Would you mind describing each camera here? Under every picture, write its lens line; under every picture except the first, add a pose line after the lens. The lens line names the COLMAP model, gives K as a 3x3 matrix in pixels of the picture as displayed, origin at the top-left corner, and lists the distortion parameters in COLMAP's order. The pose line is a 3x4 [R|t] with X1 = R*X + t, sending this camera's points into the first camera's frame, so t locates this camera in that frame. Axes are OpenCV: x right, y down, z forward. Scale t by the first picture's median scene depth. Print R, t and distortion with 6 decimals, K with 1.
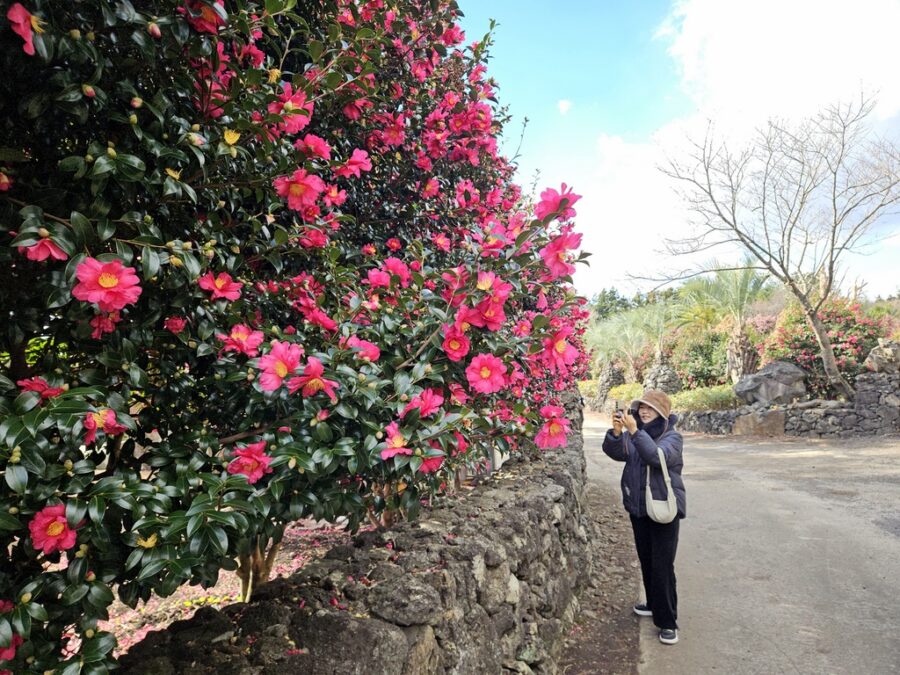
lens RADIAL K [[606.8, 0, 450.0], [0, 606.8, 337.5], [0, 0, 1]] dist [-0.000957, 0.003988]
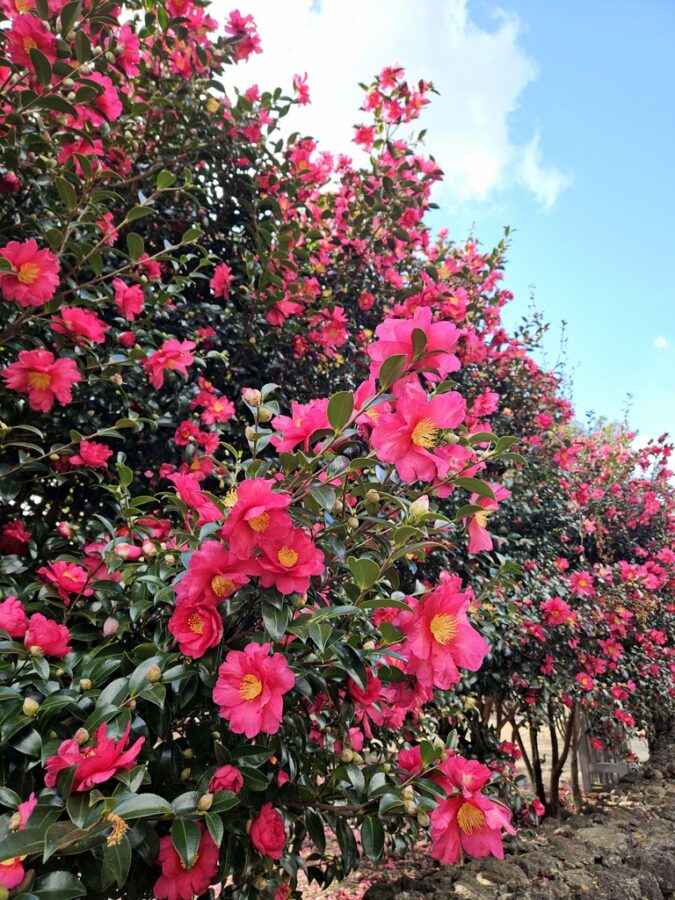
lens RADIAL K [[606.8, 0, 337.5], [0, 606.8, 450.0], [0, 0, 1]] dist [-0.000957, 0.003988]
pose [[0.929926, -0.099596, -0.354003, 0.099686], [0.010709, 0.969553, -0.244645, -0.001158], [0.367590, 0.223711, 0.902680, 0.187932]]
